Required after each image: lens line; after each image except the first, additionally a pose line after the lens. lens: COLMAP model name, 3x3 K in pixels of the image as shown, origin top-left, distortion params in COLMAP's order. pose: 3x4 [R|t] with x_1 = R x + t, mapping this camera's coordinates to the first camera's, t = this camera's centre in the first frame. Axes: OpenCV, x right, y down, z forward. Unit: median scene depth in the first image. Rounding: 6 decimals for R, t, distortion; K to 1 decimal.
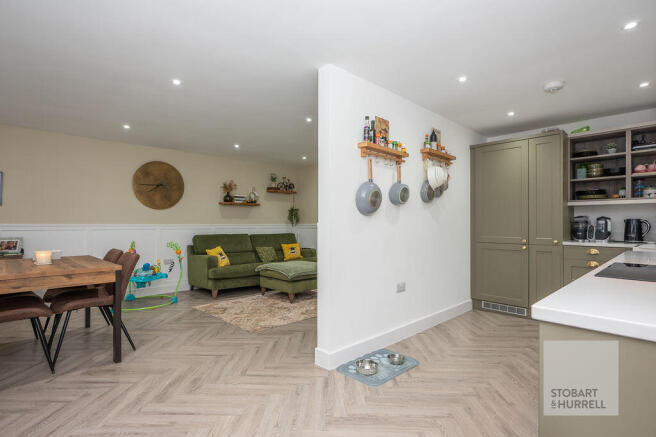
lens RADIAL K [[338.2, 0, 328.0], [0, 338.2, 218.5], [0, 0, 1]] dist [0.036872, 0.000823]
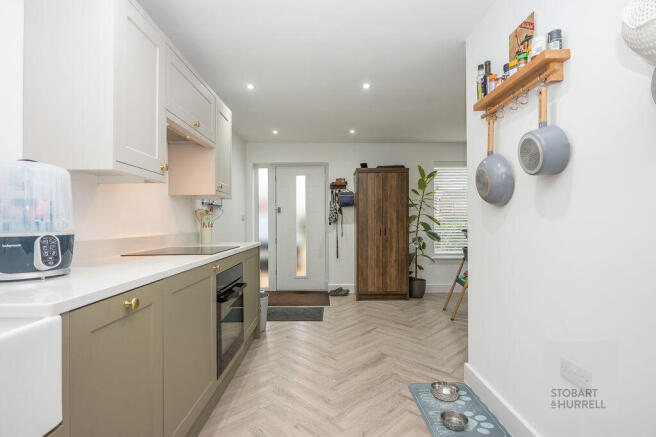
lens RADIAL K [[338.2, 0, 328.0], [0, 338.2, 218.5], [0, 0, 1]] dist [0.036872, 0.000823]
pose [[-0.695252, -0.009557, -0.718703, 0.983028], [0.009007, 0.999717, -0.022007, 0.034263], [0.718710, -0.021773, -0.694969, 1.486667]]
